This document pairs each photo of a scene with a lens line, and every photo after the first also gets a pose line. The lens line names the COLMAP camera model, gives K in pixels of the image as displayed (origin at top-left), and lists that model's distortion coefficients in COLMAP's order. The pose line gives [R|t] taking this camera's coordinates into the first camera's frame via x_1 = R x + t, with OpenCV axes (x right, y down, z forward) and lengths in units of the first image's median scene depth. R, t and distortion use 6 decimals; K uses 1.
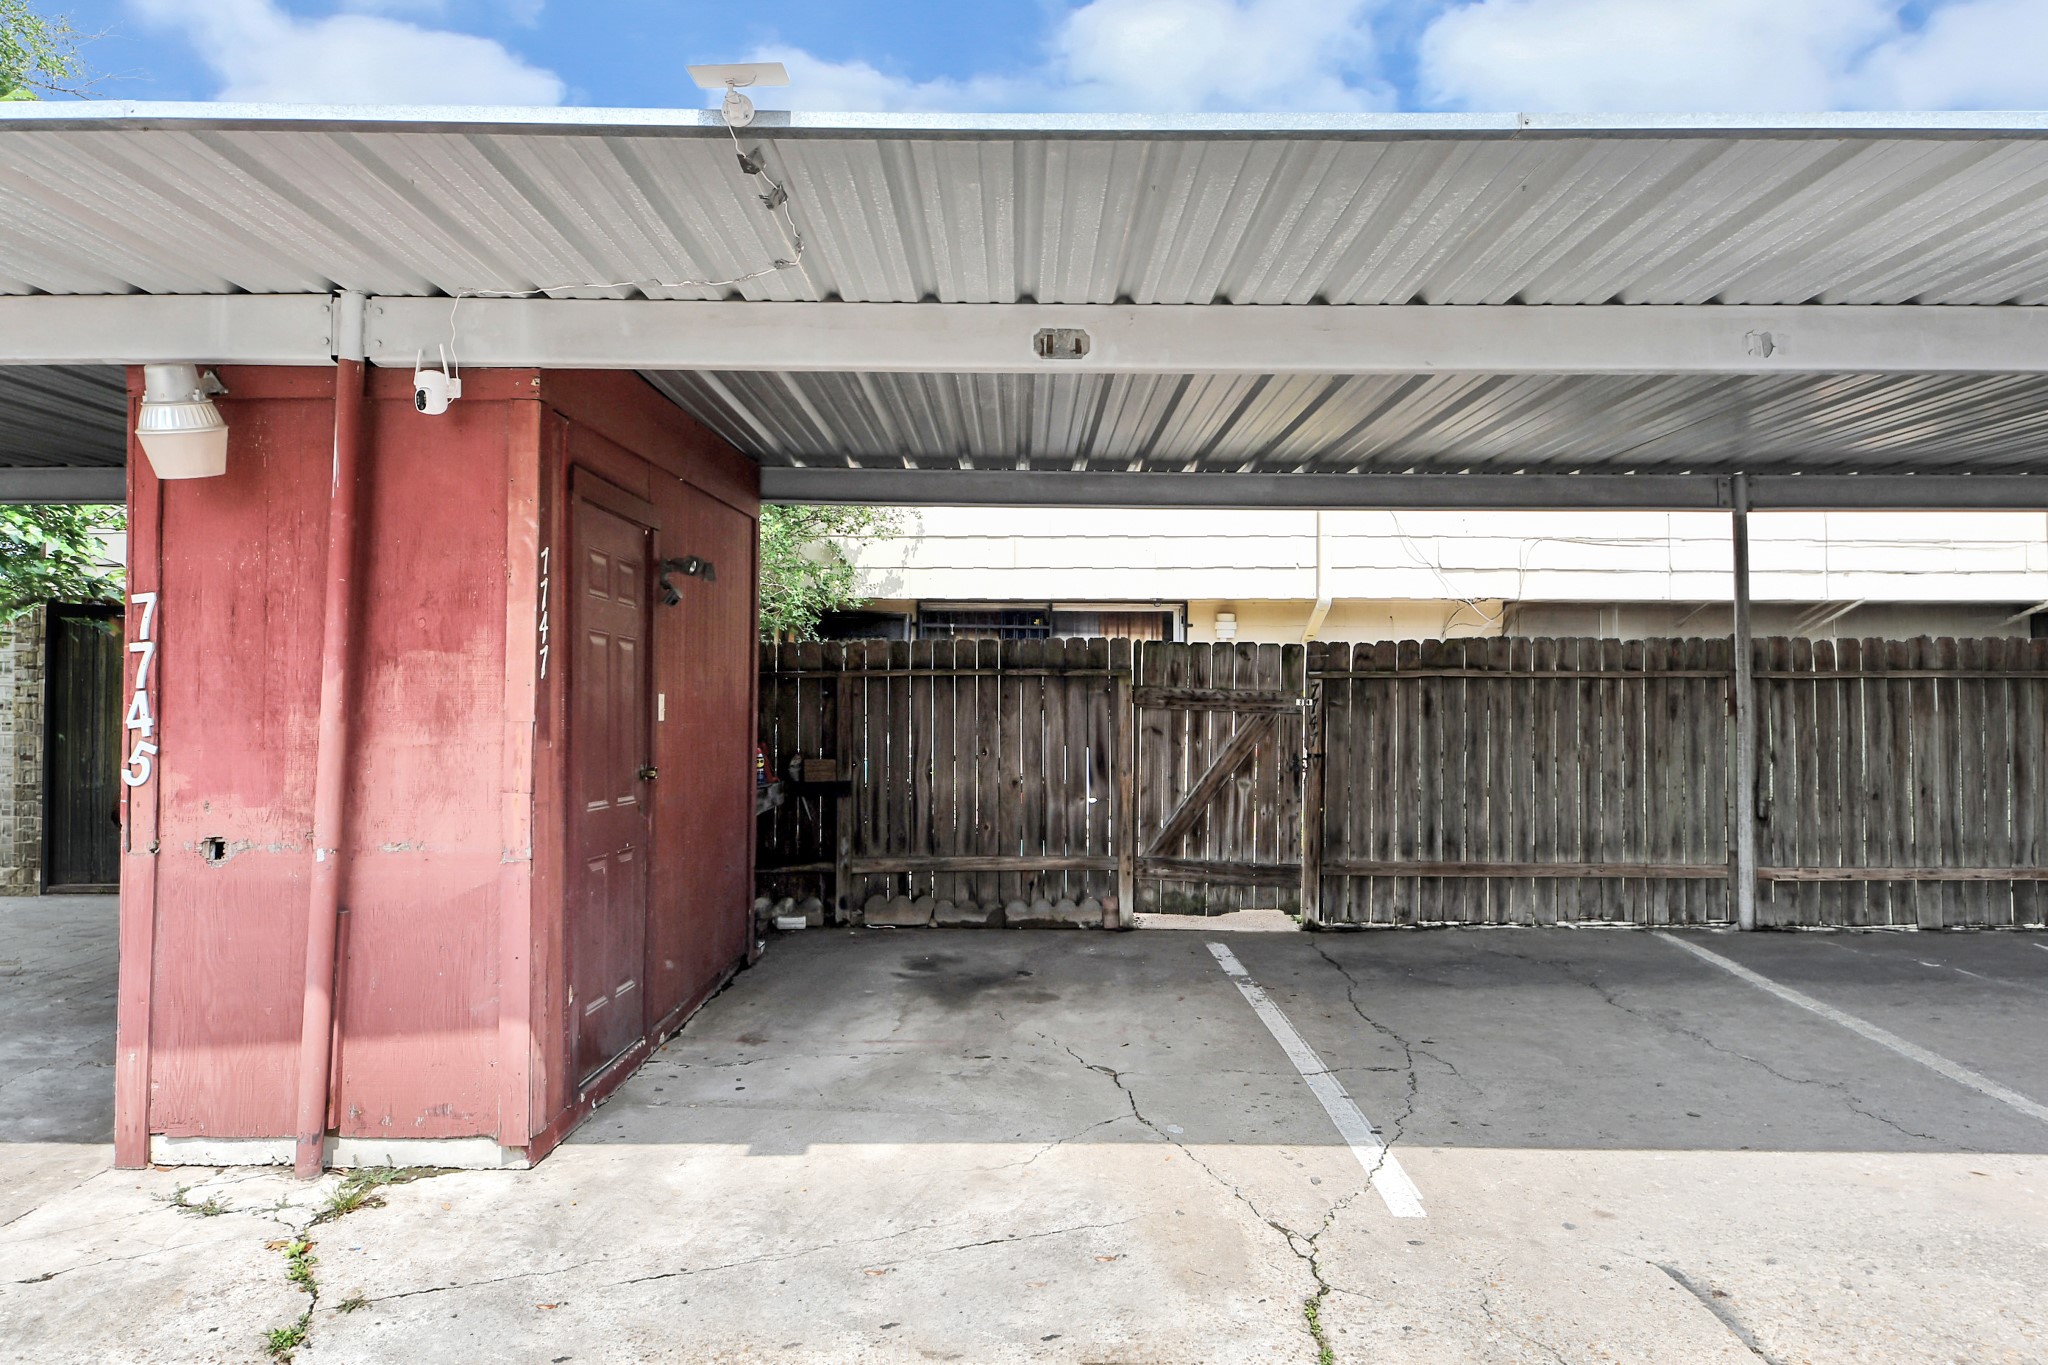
lens RADIAL K [[1349.0, 0, 1024.0], [0, 1349.0, 682.5], [0, 0, 1]] dist [0.052583, -0.036021]
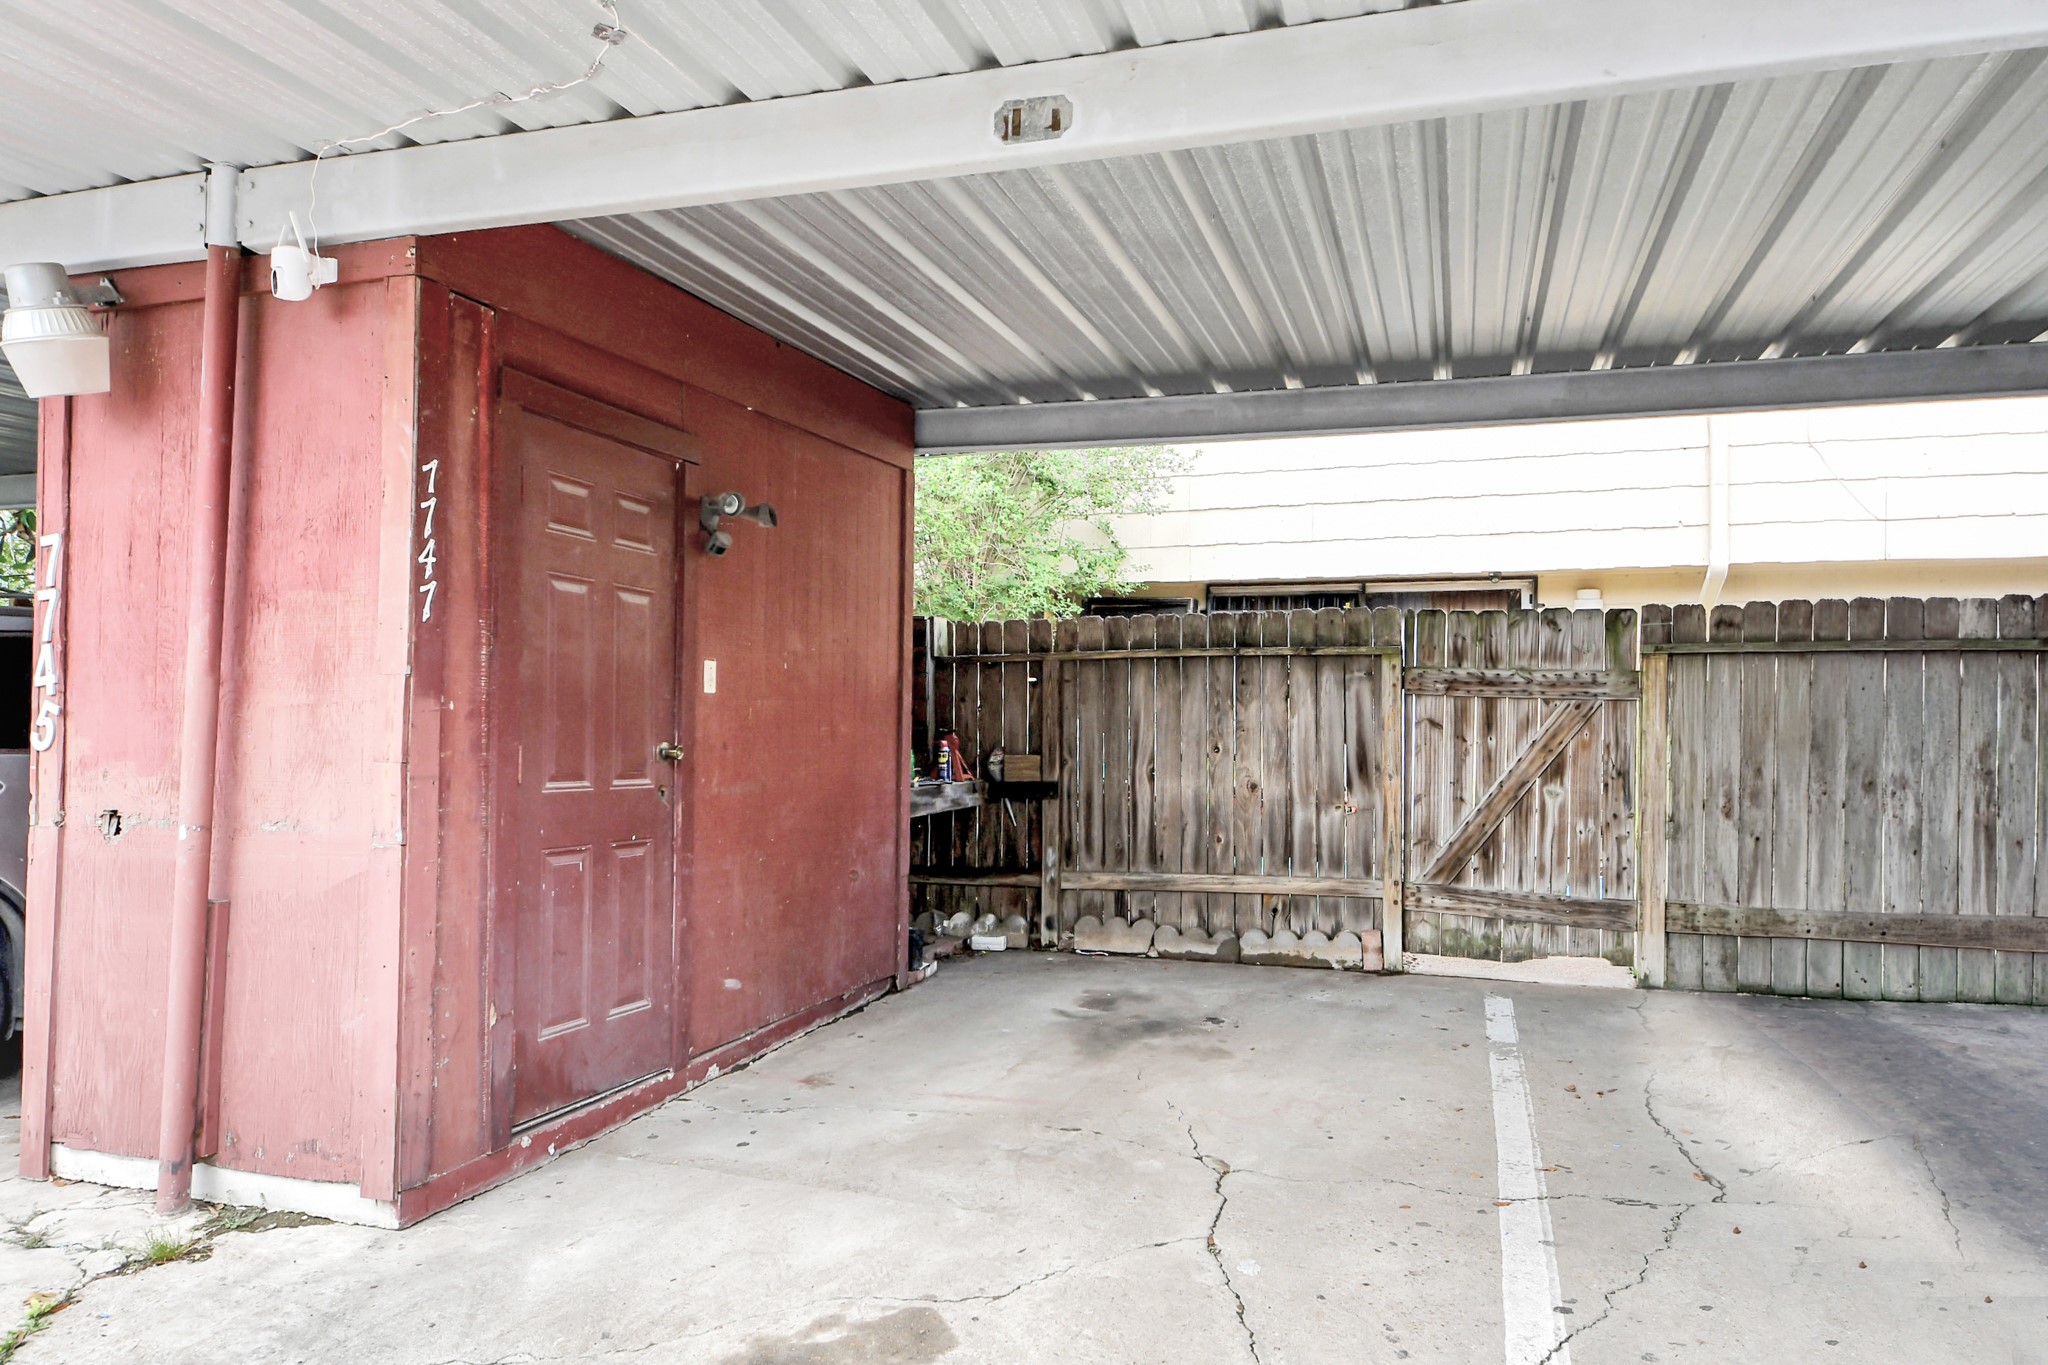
lens RADIAL K [[1376.9, 0, 1027.6], [0, 1376.9, 701.9], [0, 0, 1]] dist [0.056901, -0.047701]
pose [[0.953581, -0.004676, -0.301100, 0.198381], [0.004487, 0.999989, -0.001321, 0.039925], [0.301103, -0.000091, 0.953592, 0.270684]]
